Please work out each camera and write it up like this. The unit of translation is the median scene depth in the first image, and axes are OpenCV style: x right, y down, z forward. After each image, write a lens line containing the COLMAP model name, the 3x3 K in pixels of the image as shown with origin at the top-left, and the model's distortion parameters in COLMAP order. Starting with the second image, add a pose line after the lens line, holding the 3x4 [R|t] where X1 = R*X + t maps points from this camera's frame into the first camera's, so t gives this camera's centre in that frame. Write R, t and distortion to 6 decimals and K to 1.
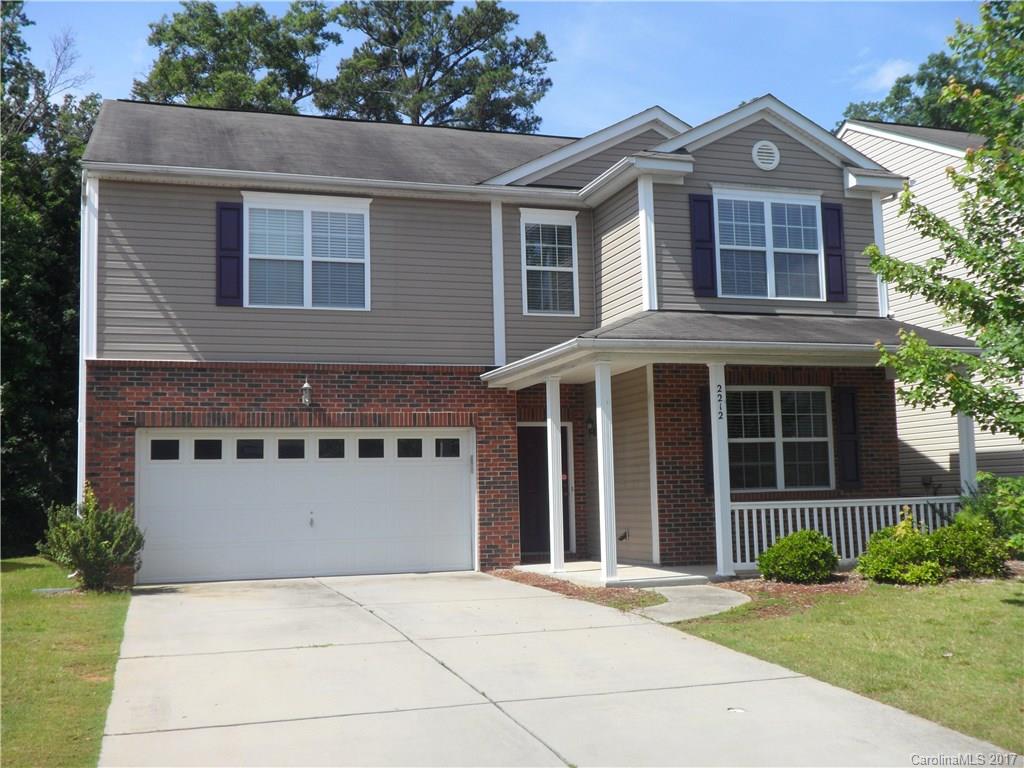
lens RADIAL K [[1101.4, 0, 512.6], [0, 1101.4, 383.3], [0, 0, 1]] dist [-0.015504, 0.000000]
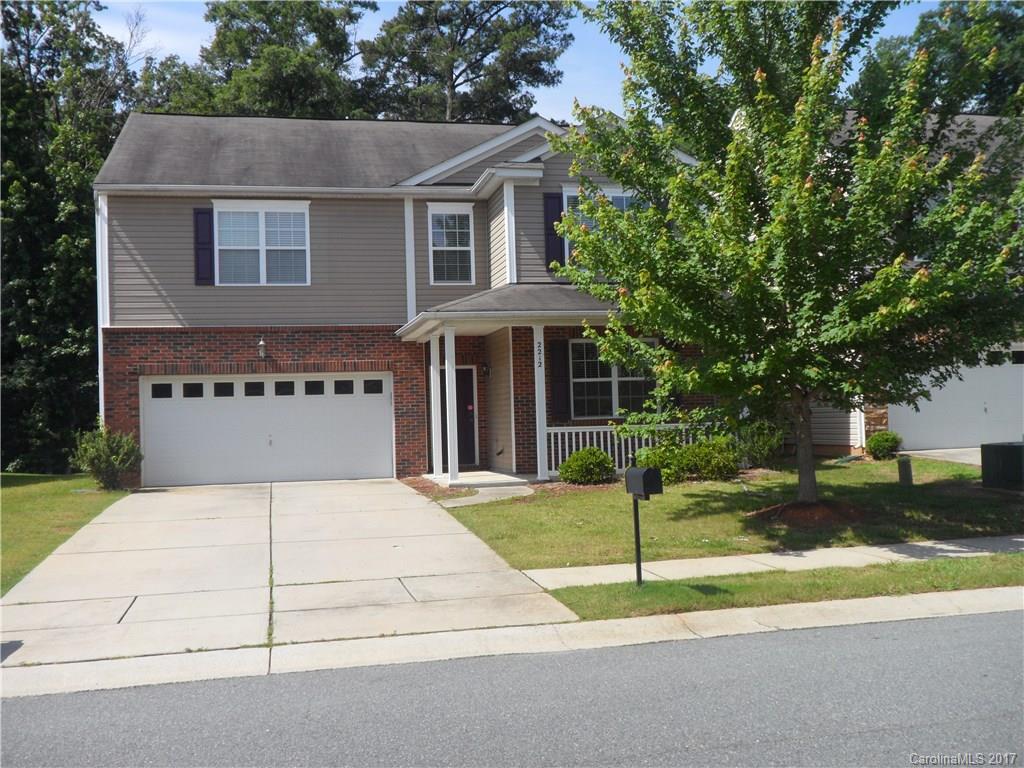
lens RADIAL K [[1101.4, 0, 512.7], [0, 1101.4, 384.5], [0, 0, 1]] dist [-0.015504, 0.000000]
pose [[0.995154, -0.007505, -0.098042, 0.246931], [0.014655, 0.997267, 0.072414, -0.039301], [0.097230, -0.073499, 0.992544, -0.315731]]
